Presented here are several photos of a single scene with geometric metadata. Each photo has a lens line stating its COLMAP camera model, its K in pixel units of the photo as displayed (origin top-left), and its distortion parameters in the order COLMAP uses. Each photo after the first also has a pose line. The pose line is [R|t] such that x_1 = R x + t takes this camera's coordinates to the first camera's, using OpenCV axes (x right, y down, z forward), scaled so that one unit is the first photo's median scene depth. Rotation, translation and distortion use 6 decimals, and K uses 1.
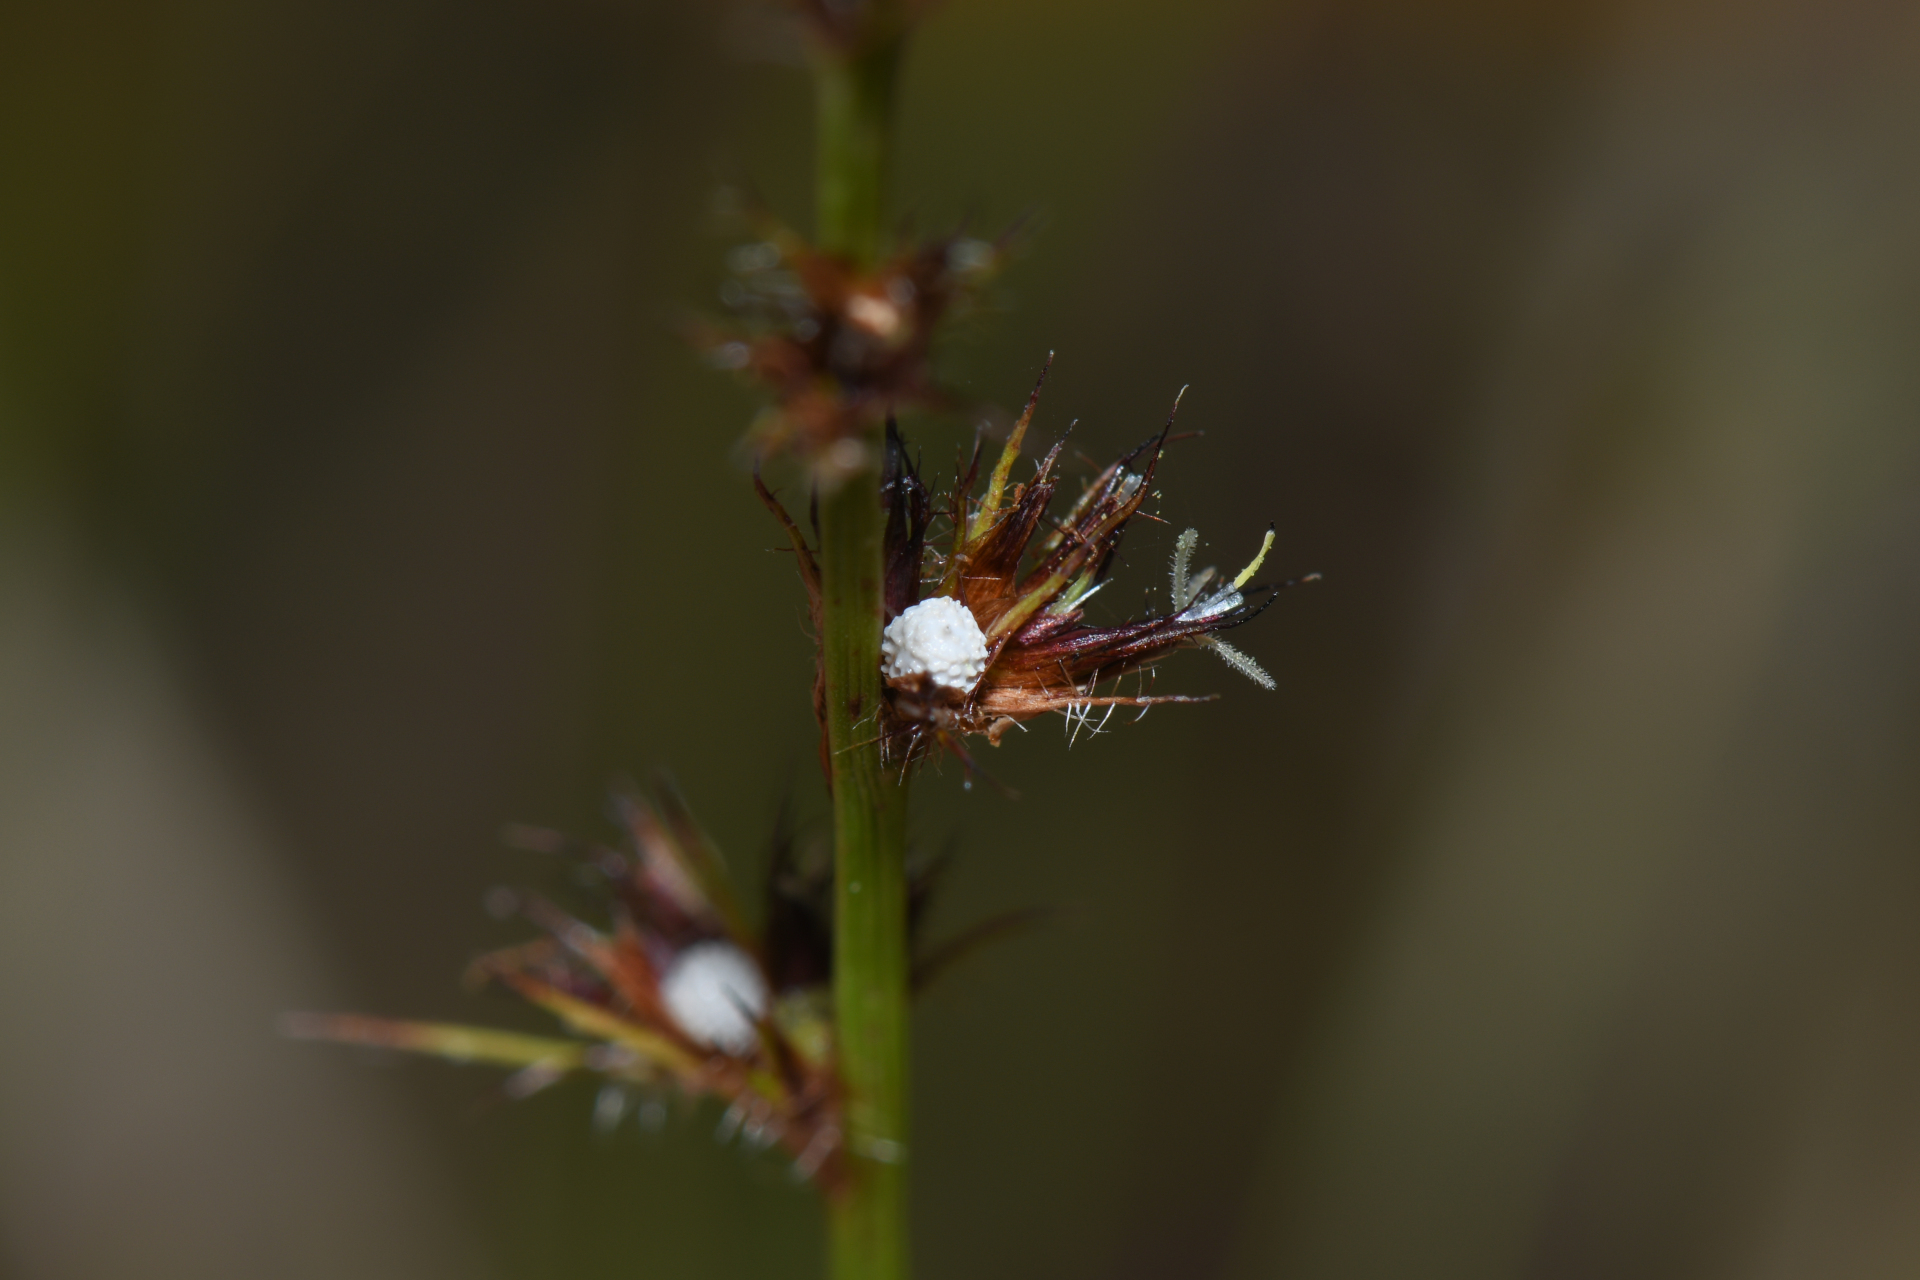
lens RADIAL K [[5879.3, 0, 964.0], [0, 5879.3, 643.4], [0, 0, 1]] dist [-0.014821, 0.000000]
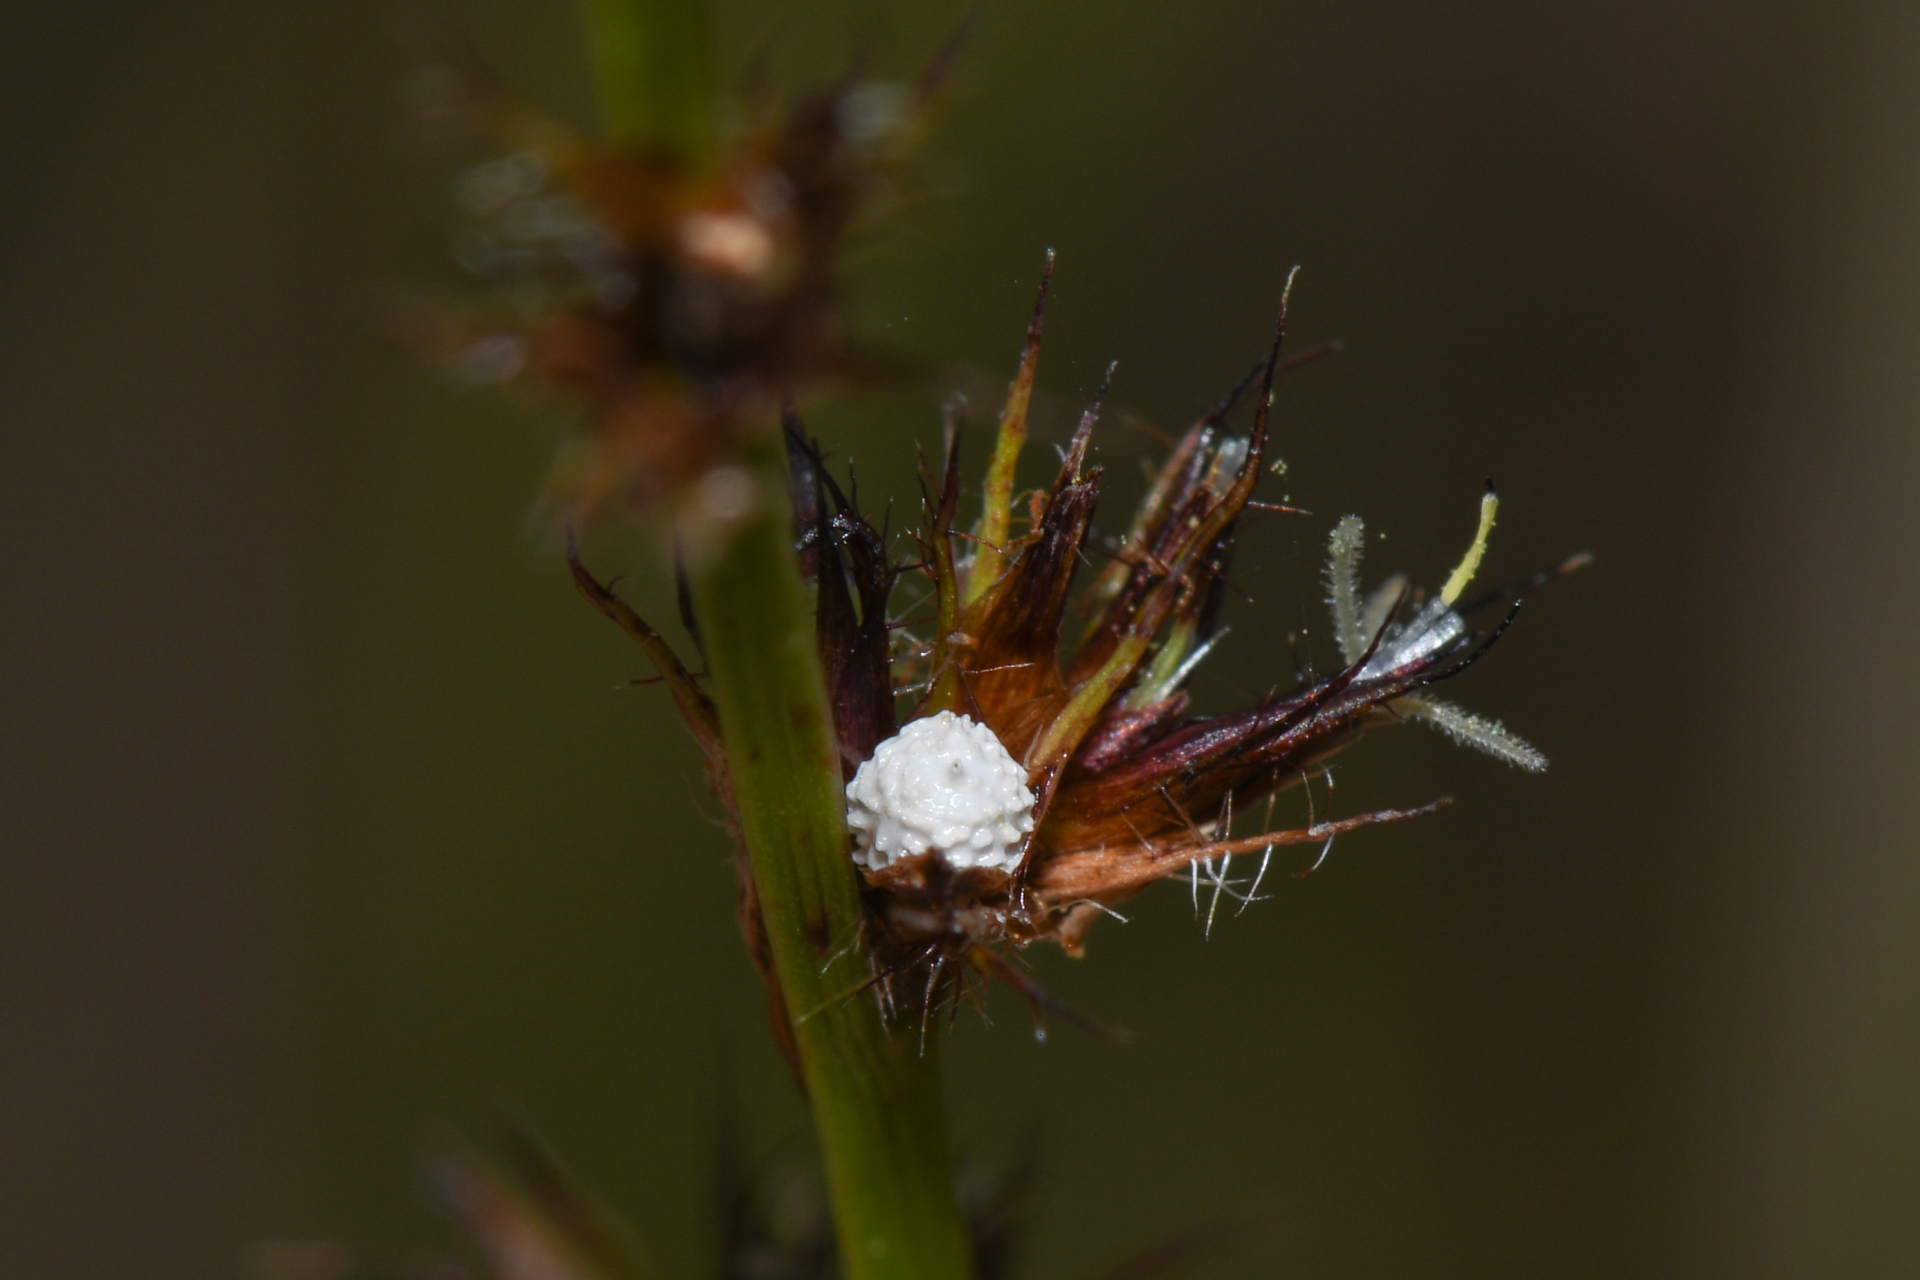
lens RADIAL K [[5879.3, 0, 954.5], [0, 5879.3, 635.7], [0, 0, 1]] dist [-0.014821, 0.000000]
pose [[0.983820, -0.178770, 0.011826, -0.007355], [0.178648, 0.983856, 0.010636, -0.020955], [-0.013536, -0.008351, 0.999874, 0.436607]]
